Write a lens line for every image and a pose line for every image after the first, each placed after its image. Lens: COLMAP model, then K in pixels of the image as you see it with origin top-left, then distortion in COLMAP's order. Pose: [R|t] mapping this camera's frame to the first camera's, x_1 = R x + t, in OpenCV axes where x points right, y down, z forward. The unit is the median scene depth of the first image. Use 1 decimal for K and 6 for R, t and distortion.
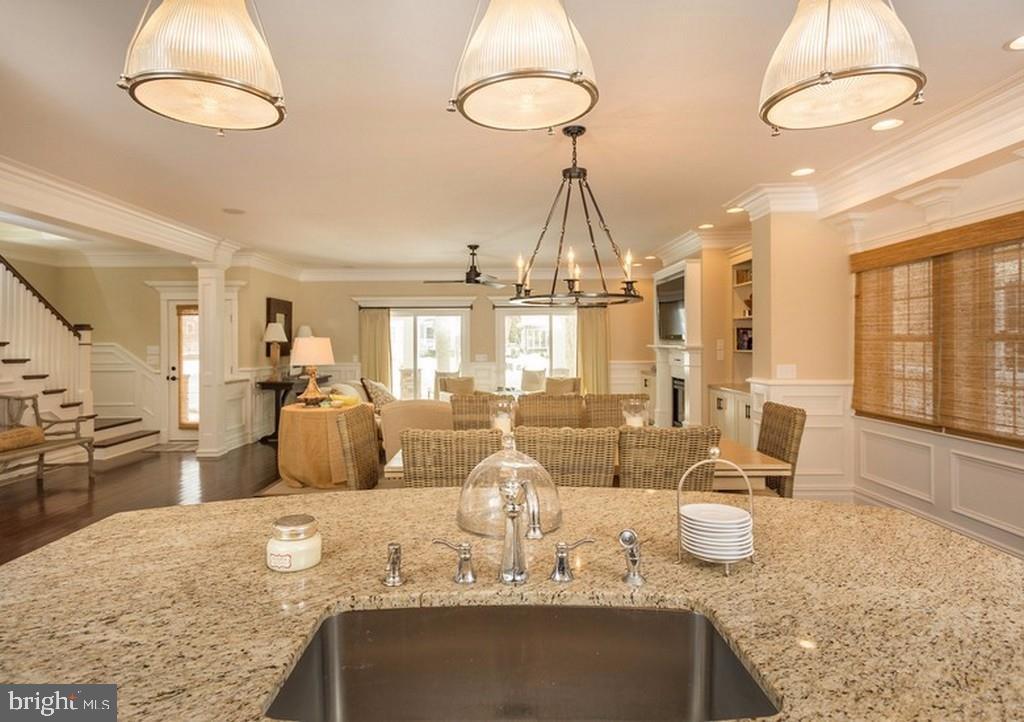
lens RADIAL K [[595.3, 0, 509.9], [0, 595.3, 332.7], [0, 0, 1]] dist [-0.000251, 0.000291]
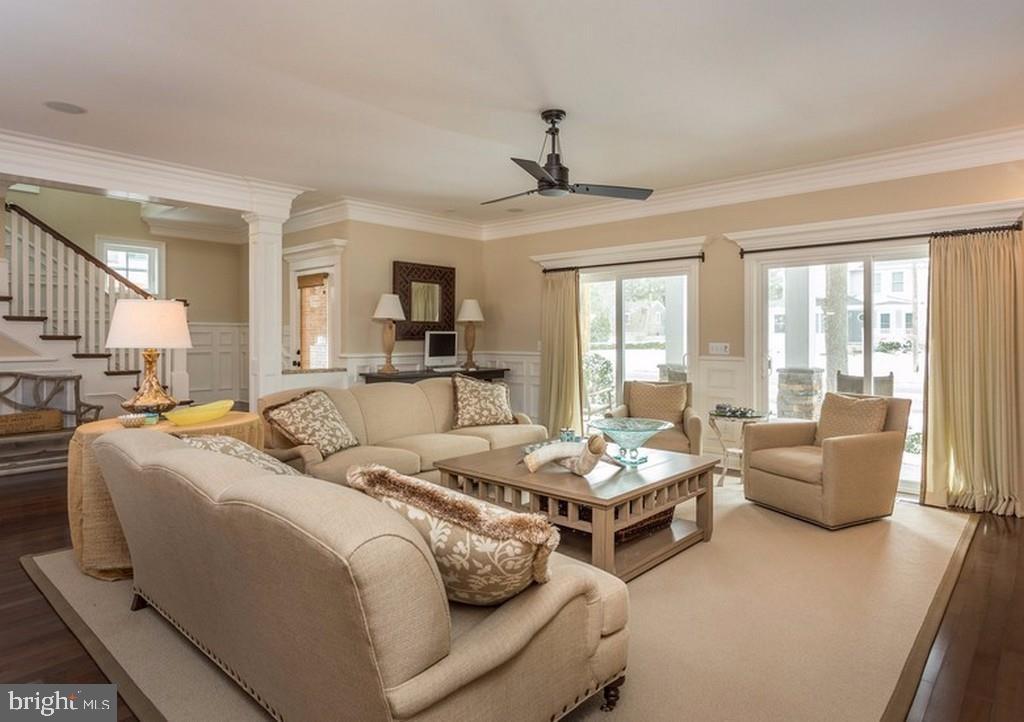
lens RADIAL K [[595.3, 0, 509.9], [0, 595.3, 332.7], [0, 0, 1]] dist [-0.000251, 0.000291]
pose [[0.730059, 0.001183, -0.683383, 0.196856], [0.007847, 0.999918, 0.010114, 0.022269], [0.683339, -0.012746, 0.729990, 0.501712]]
